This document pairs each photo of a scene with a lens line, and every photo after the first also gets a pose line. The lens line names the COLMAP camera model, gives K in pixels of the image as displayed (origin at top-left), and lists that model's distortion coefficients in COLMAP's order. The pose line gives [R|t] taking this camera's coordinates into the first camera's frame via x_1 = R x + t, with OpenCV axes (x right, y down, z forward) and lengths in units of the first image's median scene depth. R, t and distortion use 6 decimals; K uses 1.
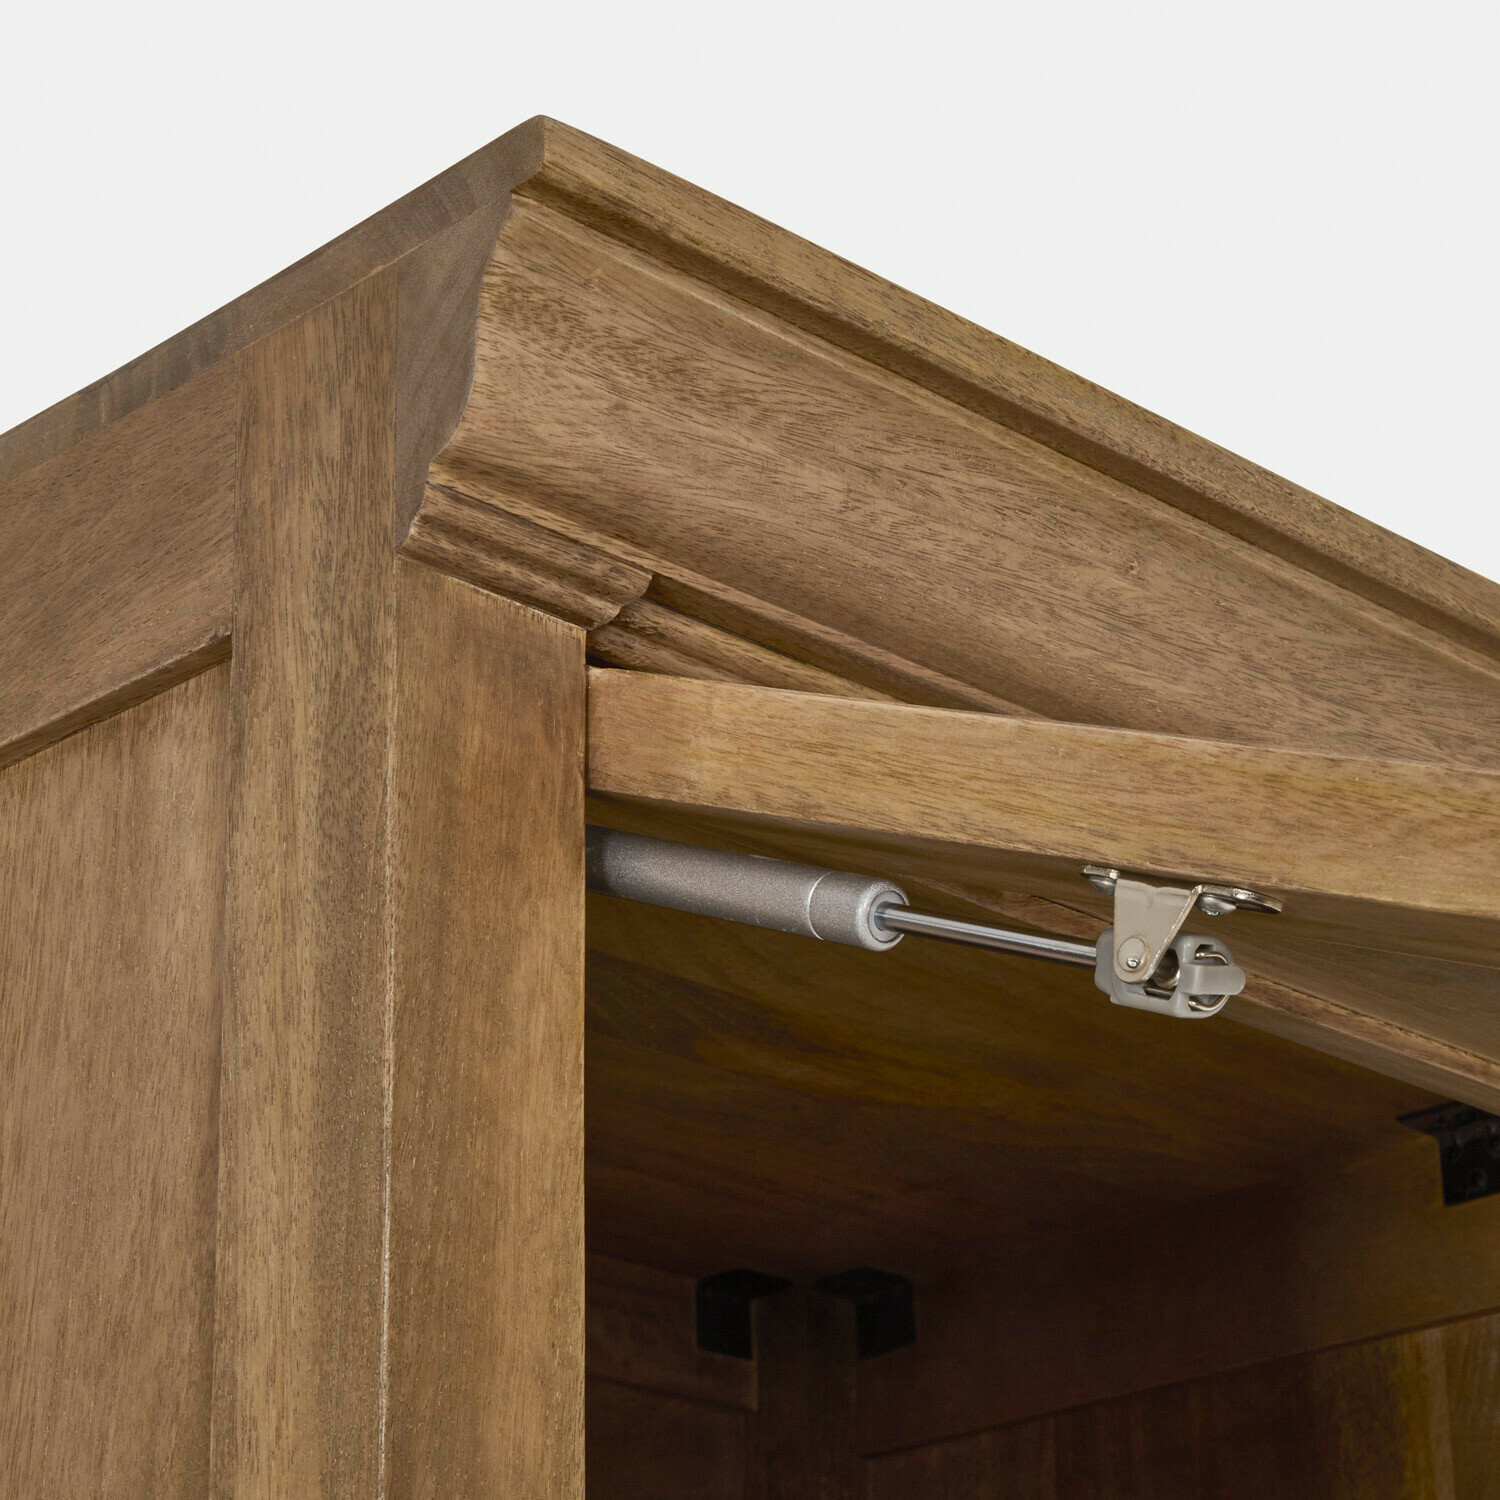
lens RADIAL K [[3759.7, 0, 723.3], [0, 3759.7, 895.1], [0, 0, 1]] dist [0.059661, 0.000000]
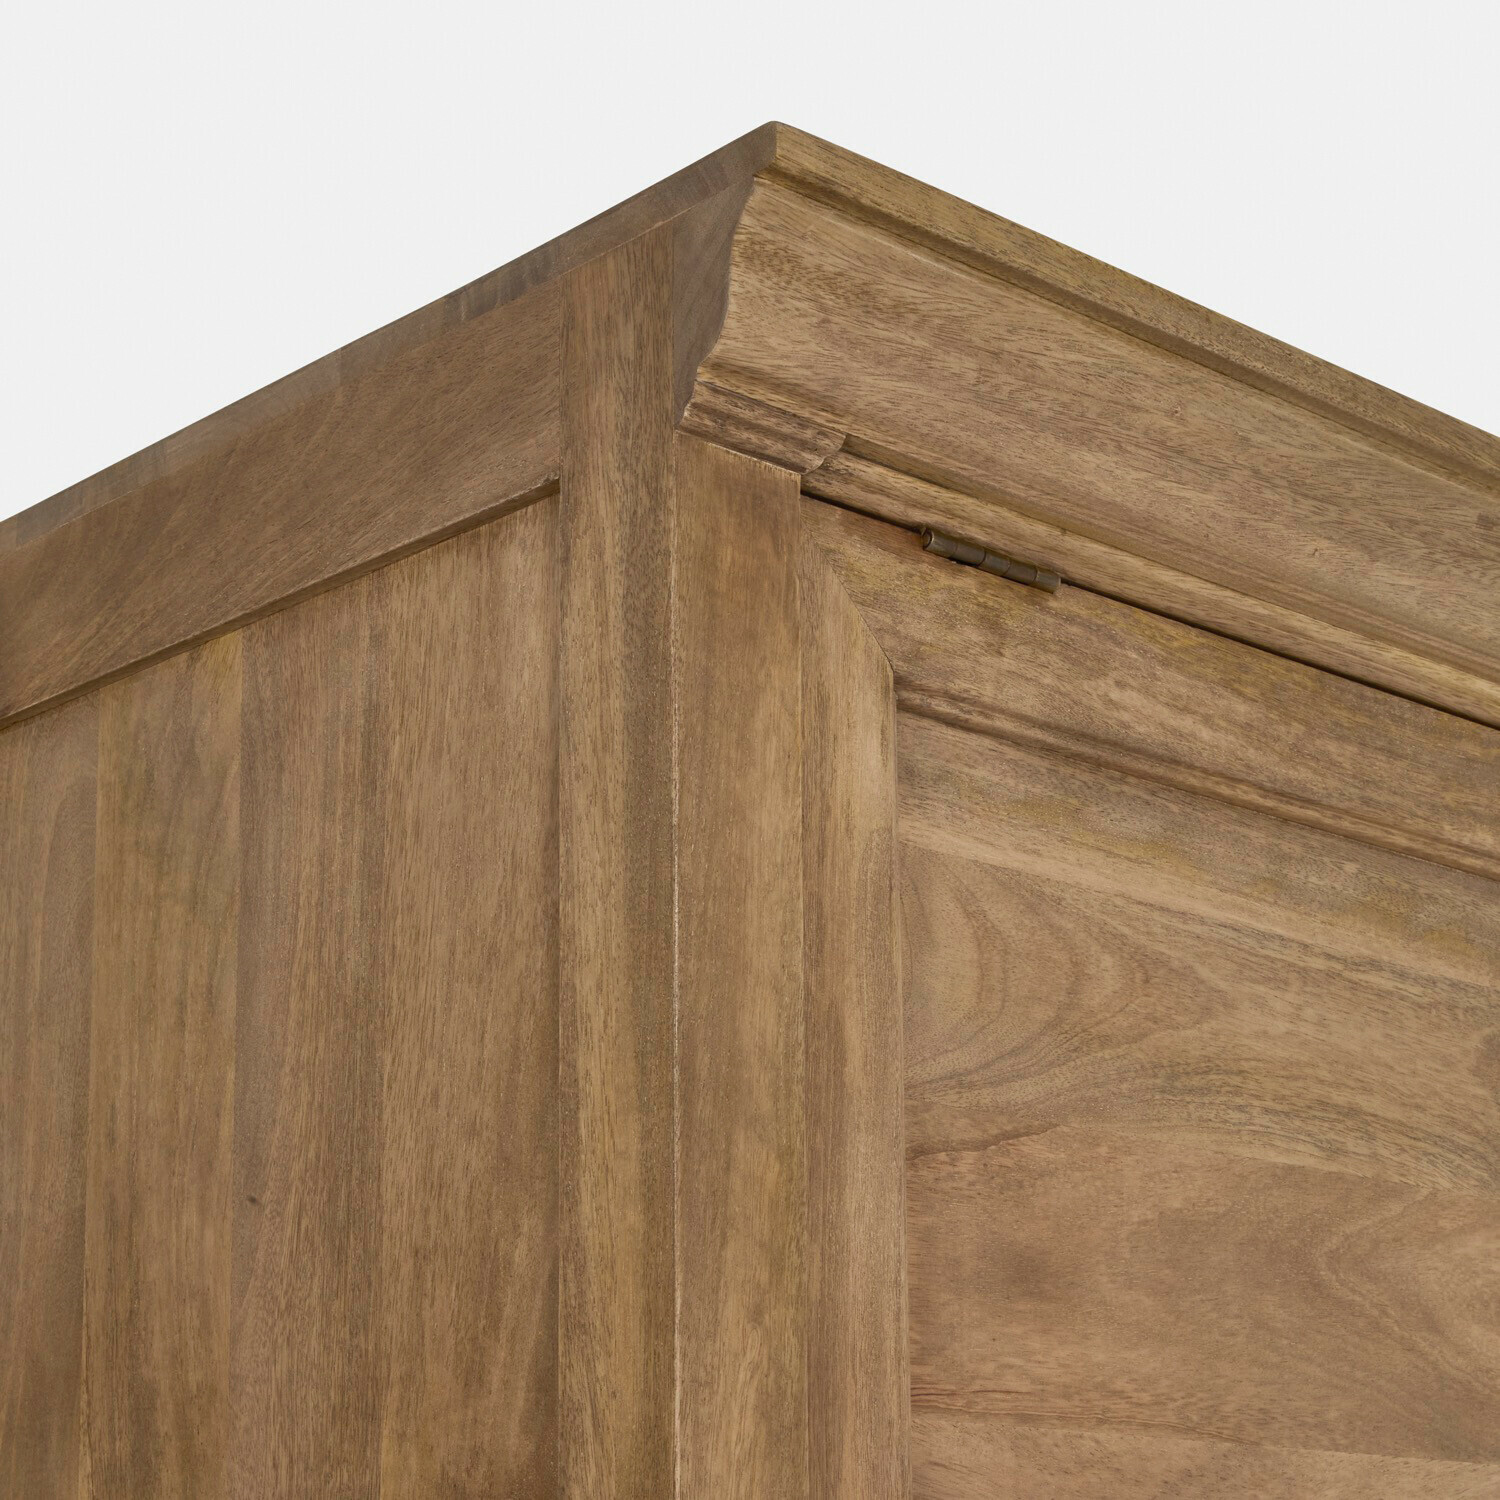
lens RADIAL K [[3372.9, 0, 786.1], [0, 3372.9, 856.4], [0, 0, 1]] dist [0.057873, 0.000000]
pose [[0.999980, 0.005177, -0.003620, -0.036920], [-0.004668, 0.991672, 0.128706, -0.092789], [0.004256, -0.128686, 0.991676, -0.318664]]
